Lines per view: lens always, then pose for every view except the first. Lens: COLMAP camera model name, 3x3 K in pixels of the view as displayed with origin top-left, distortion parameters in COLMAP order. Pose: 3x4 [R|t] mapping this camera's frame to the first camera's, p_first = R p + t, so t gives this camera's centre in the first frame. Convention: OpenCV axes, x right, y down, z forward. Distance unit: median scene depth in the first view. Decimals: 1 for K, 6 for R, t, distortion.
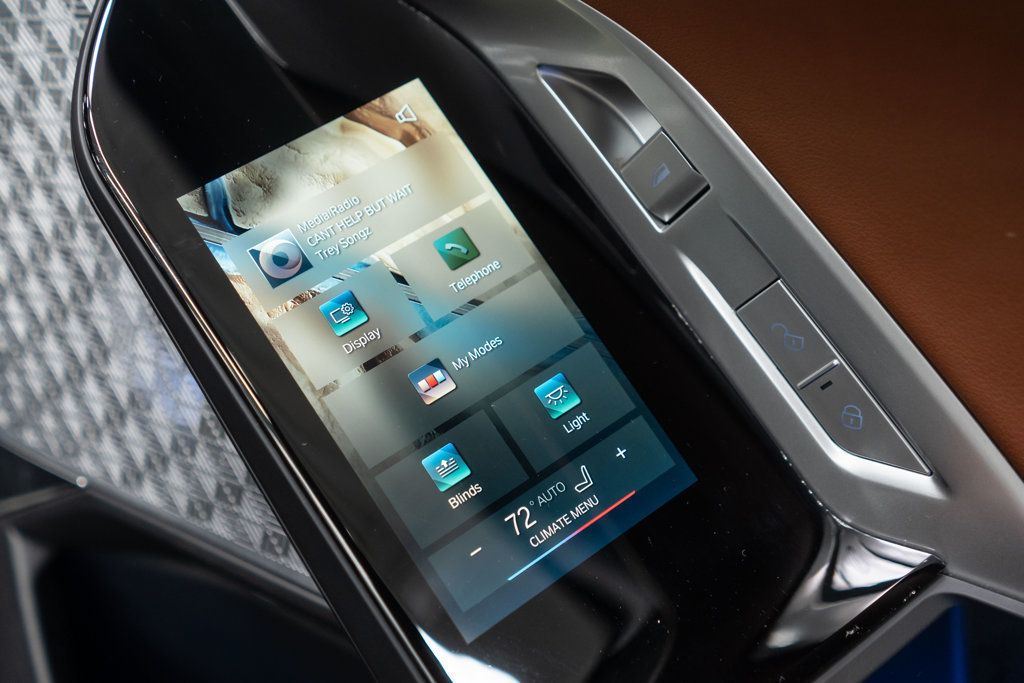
lens RADIAL K [[1272.4, 0, 512.0], [0, 1272.4, 341.5], [0, 0, 1]] dist [-0.008081, 0.005146]
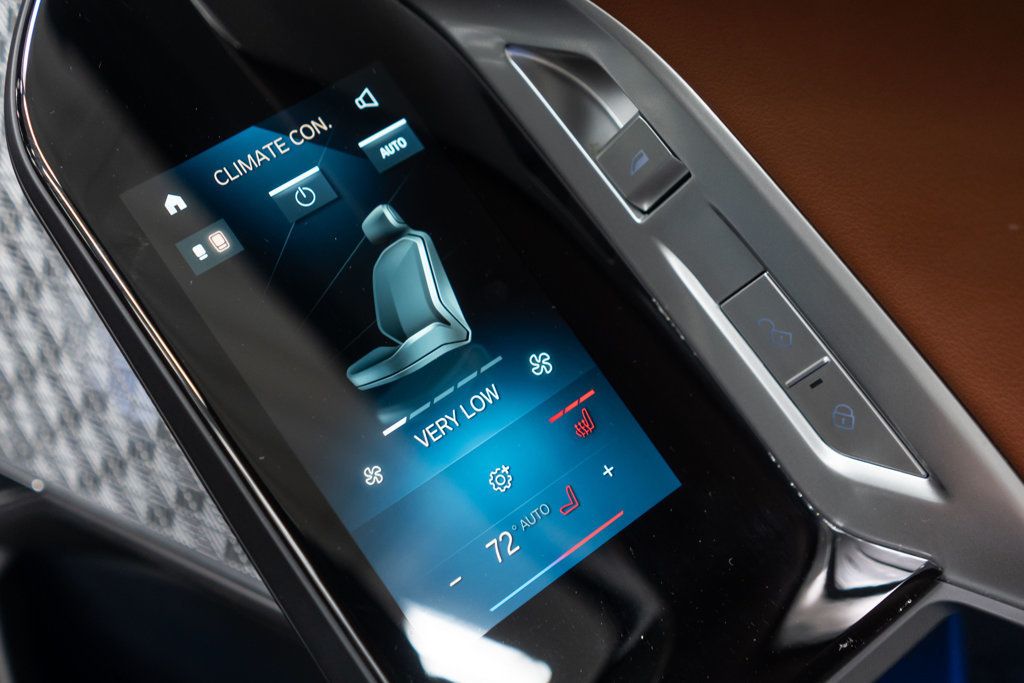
lens RADIAL K [[1191.3, 0, 538.1], [0, 1191.3, 344.7], [0, 0, 1]] dist [-0.048174, 0.053872]
pose [[0.998497, -0.018103, 0.051728, -0.006239], [0.016052, 0.999078, 0.039806, -0.031301], [-0.052401, -0.038916, 0.997868, 0.114886]]
